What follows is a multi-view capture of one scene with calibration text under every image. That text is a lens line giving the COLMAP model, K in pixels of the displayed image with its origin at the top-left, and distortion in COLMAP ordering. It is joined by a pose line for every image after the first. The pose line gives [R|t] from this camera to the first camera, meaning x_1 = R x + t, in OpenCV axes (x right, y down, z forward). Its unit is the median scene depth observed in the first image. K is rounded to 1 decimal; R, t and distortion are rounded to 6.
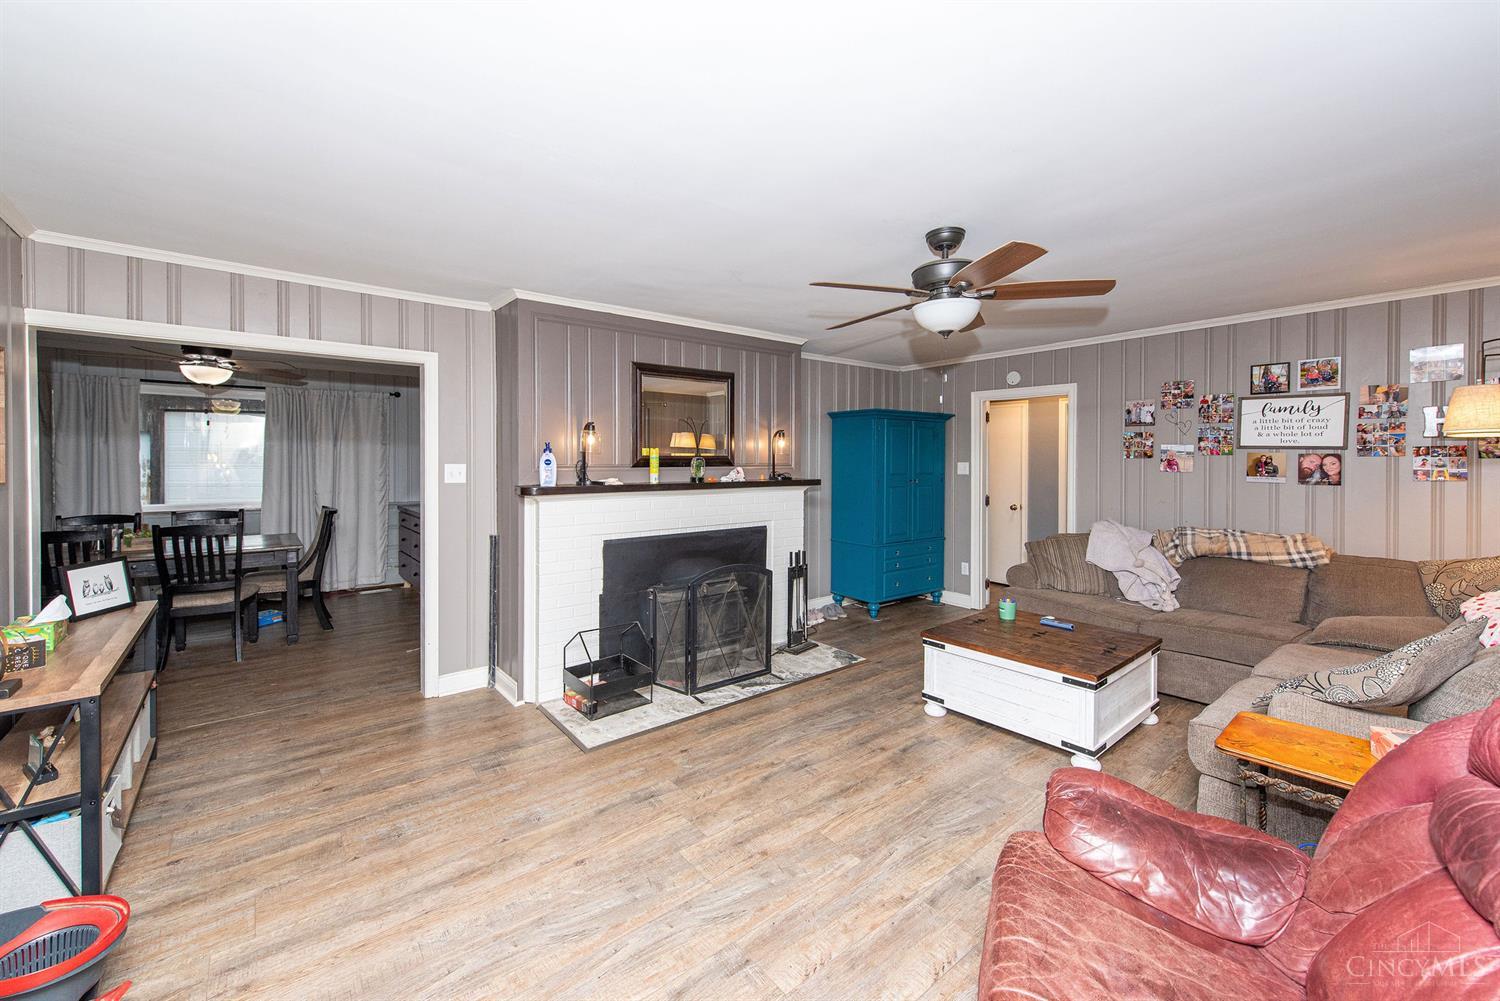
lens RADIAL K [[616.5, 0, 773.5], [0, 616.5, 464.5], [0, 0, 1]] dist [0.013163, 0.000022]
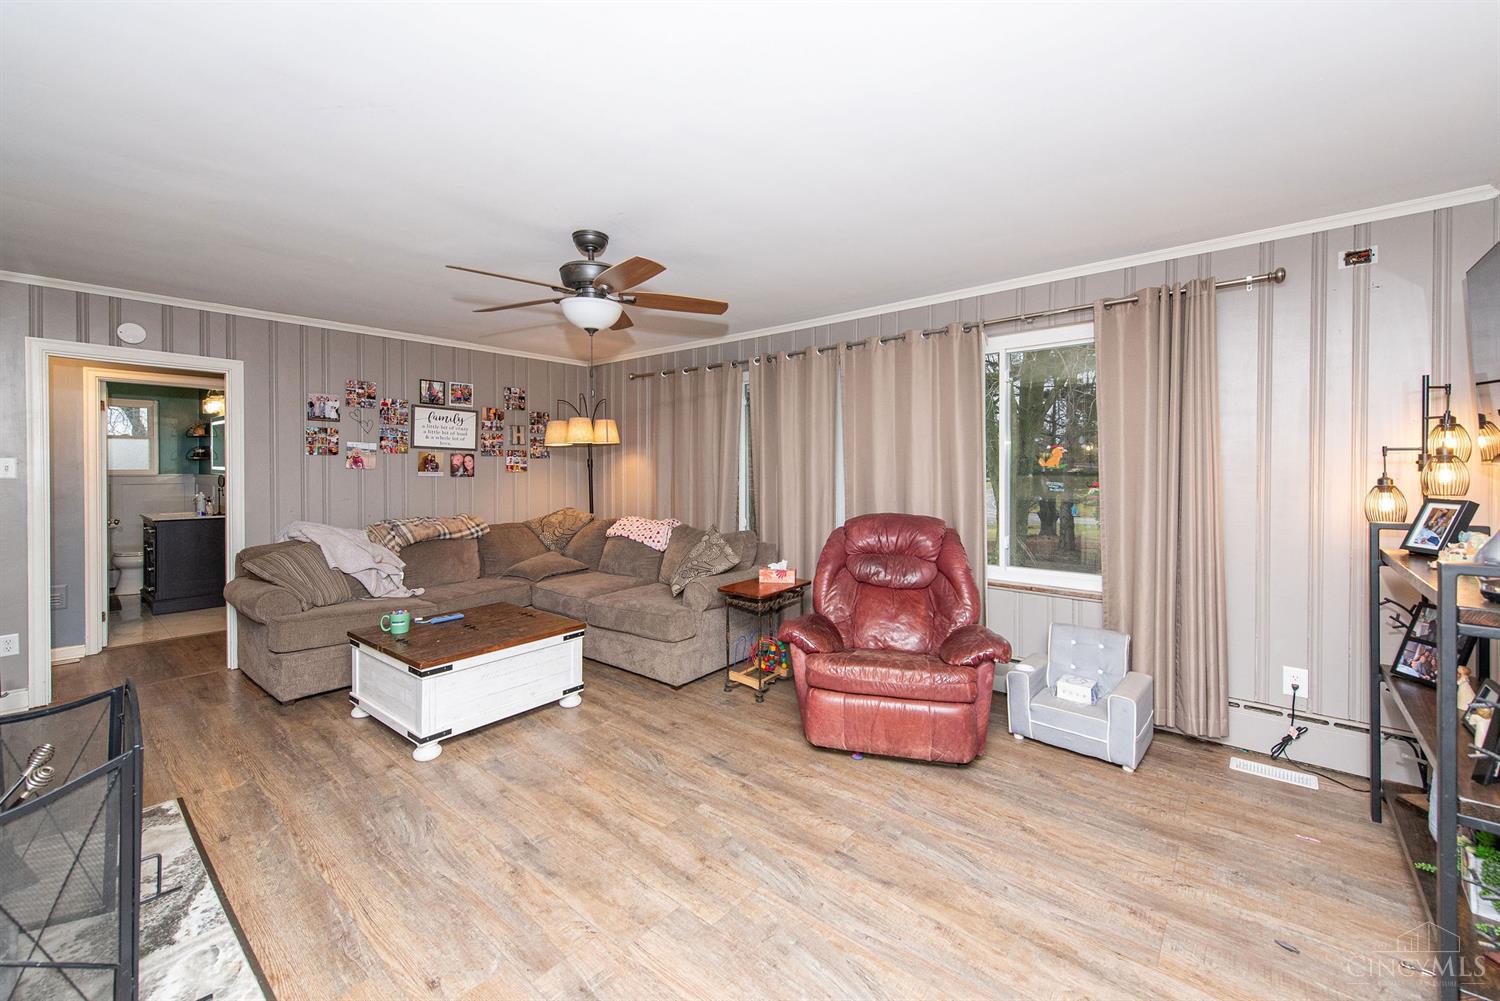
lens RADIAL K [[616.5, 0, 750.3], [0, 616.5, 470.1], [0, 0, 1]] dist [0.013163, 0.000022]
pose [[-0.187083, -0.004273, 0.982335, -0.547991], [0.008816, 0.999943, 0.006029, 0.015315], [-0.982305, 0.009788, -0.187035, 0.628903]]
